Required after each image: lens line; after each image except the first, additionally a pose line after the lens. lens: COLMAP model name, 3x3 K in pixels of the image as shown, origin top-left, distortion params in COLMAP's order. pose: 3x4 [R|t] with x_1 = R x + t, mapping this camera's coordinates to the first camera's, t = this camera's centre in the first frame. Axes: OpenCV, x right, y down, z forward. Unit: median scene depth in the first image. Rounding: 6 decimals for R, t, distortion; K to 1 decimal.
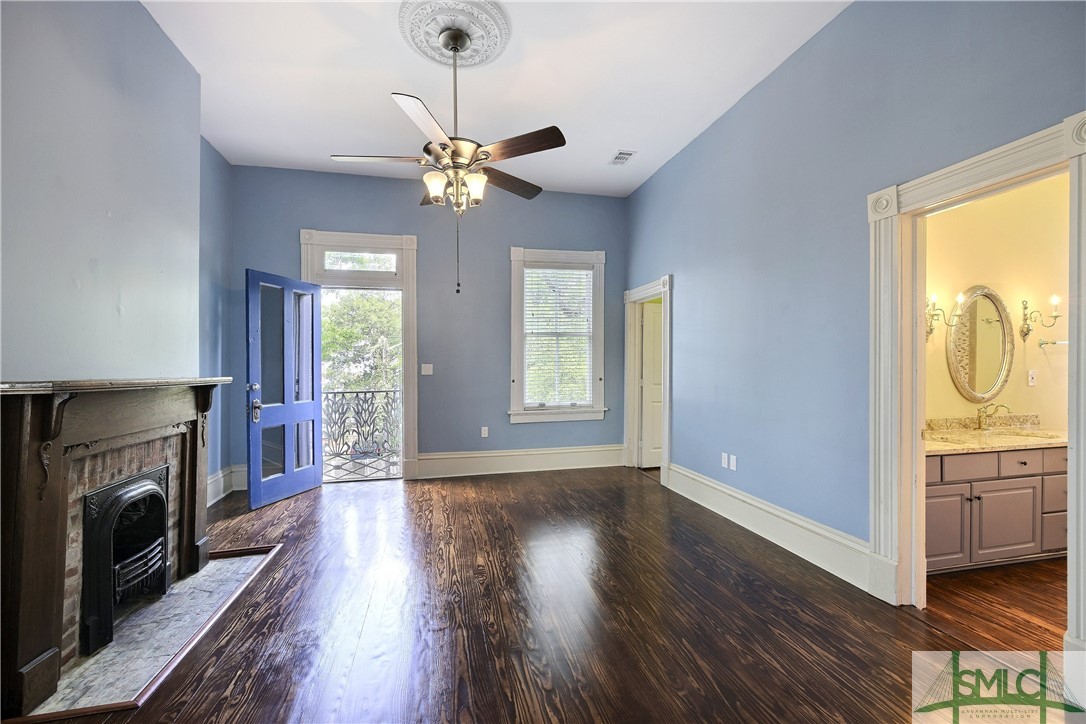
lens RADIAL K [[435.6, 0, 540.1], [0, 435.6, 365.2], [0, 0, 1]] dist [-0.004514, -0.000852]
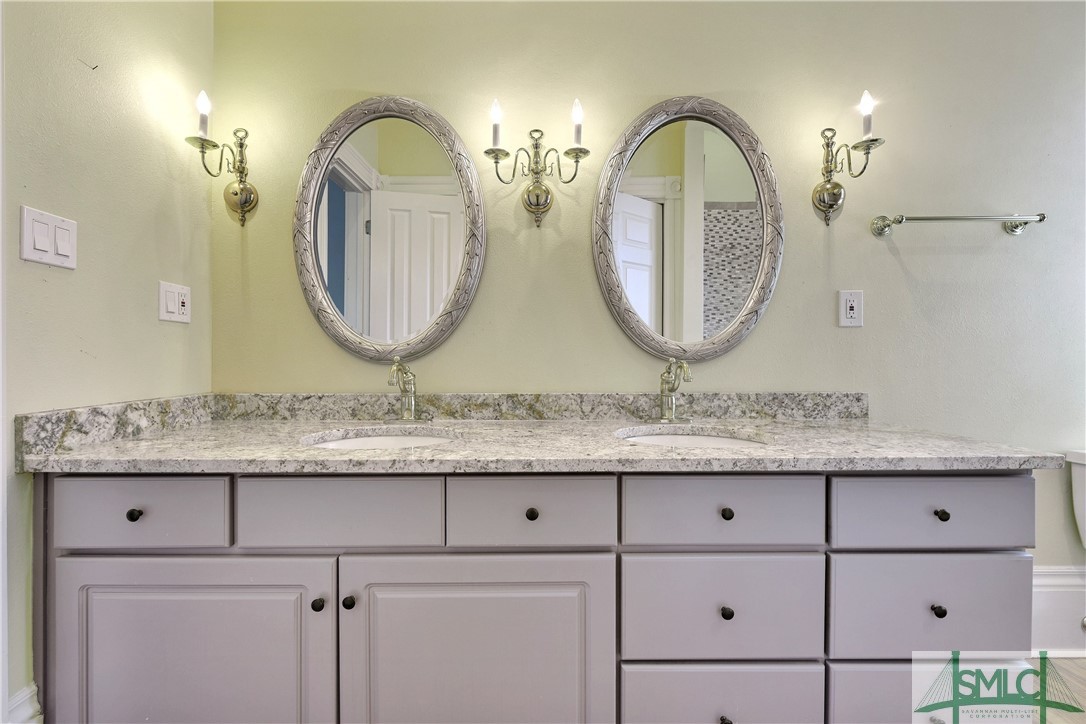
lens RADIAL K [[435.6, 0, 542.8], [0, 435.6, 360.1], [0, 0, 1]] dist [-0.004514, -0.000852]
pose [[0.977744, 0.003584, -0.209773, 0.984703], [-0.002732, 0.999987, 0.004350, 0.084783], [0.209786, -0.003680, 0.977740, 0.545009]]
